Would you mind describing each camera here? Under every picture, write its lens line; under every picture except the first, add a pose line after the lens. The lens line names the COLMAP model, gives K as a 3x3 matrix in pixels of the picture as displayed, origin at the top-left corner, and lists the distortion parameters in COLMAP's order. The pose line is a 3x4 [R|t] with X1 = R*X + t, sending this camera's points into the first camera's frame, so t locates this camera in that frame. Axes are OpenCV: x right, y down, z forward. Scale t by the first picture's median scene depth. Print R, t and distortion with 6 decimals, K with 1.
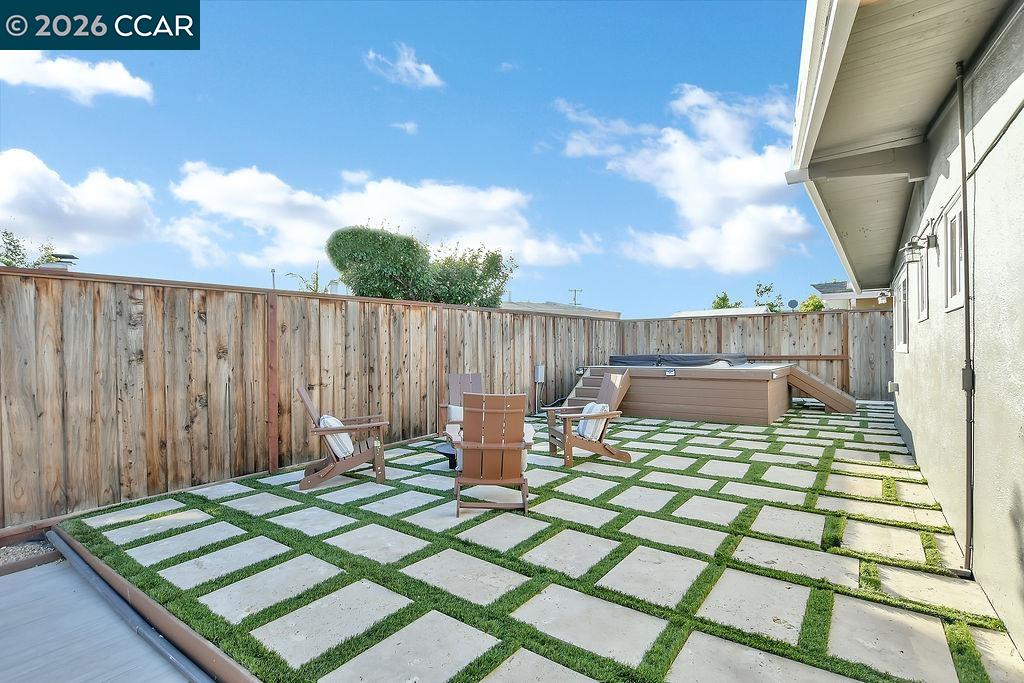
lens RADIAL K [[481.3, 0, 505.9], [0, 481.3, 347.9], [0, 0, 1]] dist [-0.021754, 0.002169]
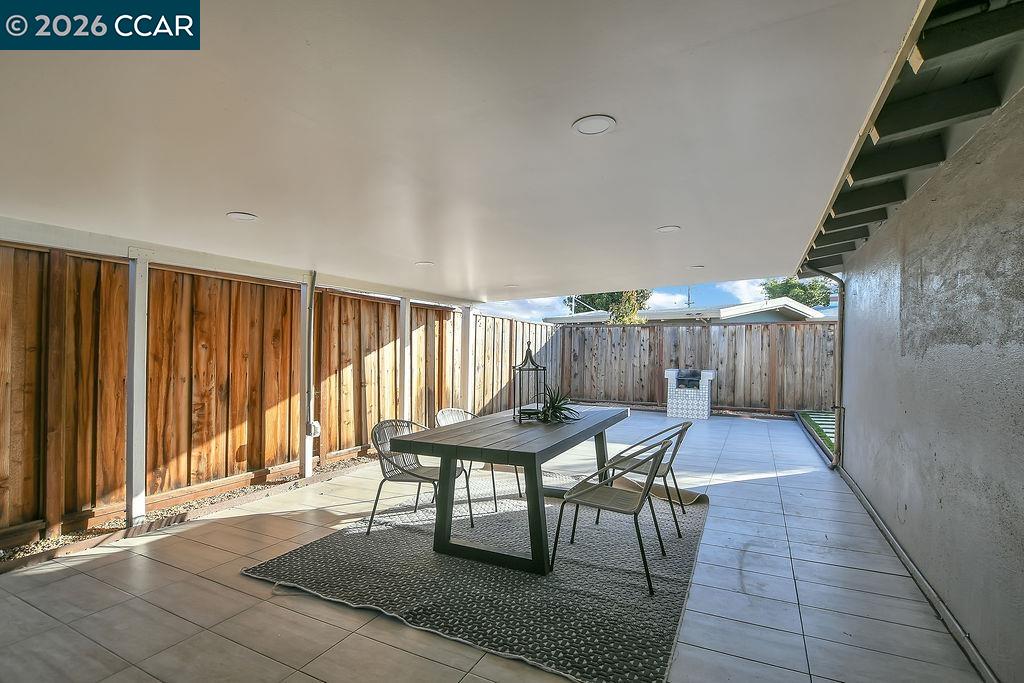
lens RADIAL K [[481.3, 0, 505.9], [0, 481.3, 347.9], [0, 0, 1]] dist [-0.021754, 0.002169]
pose [[0.148299, 0.014327, -0.988839, 1.493263], [-0.016016, 0.999799, 0.012084, -0.012700], [0.988813, 0.014045, 0.148499, -1.078287]]
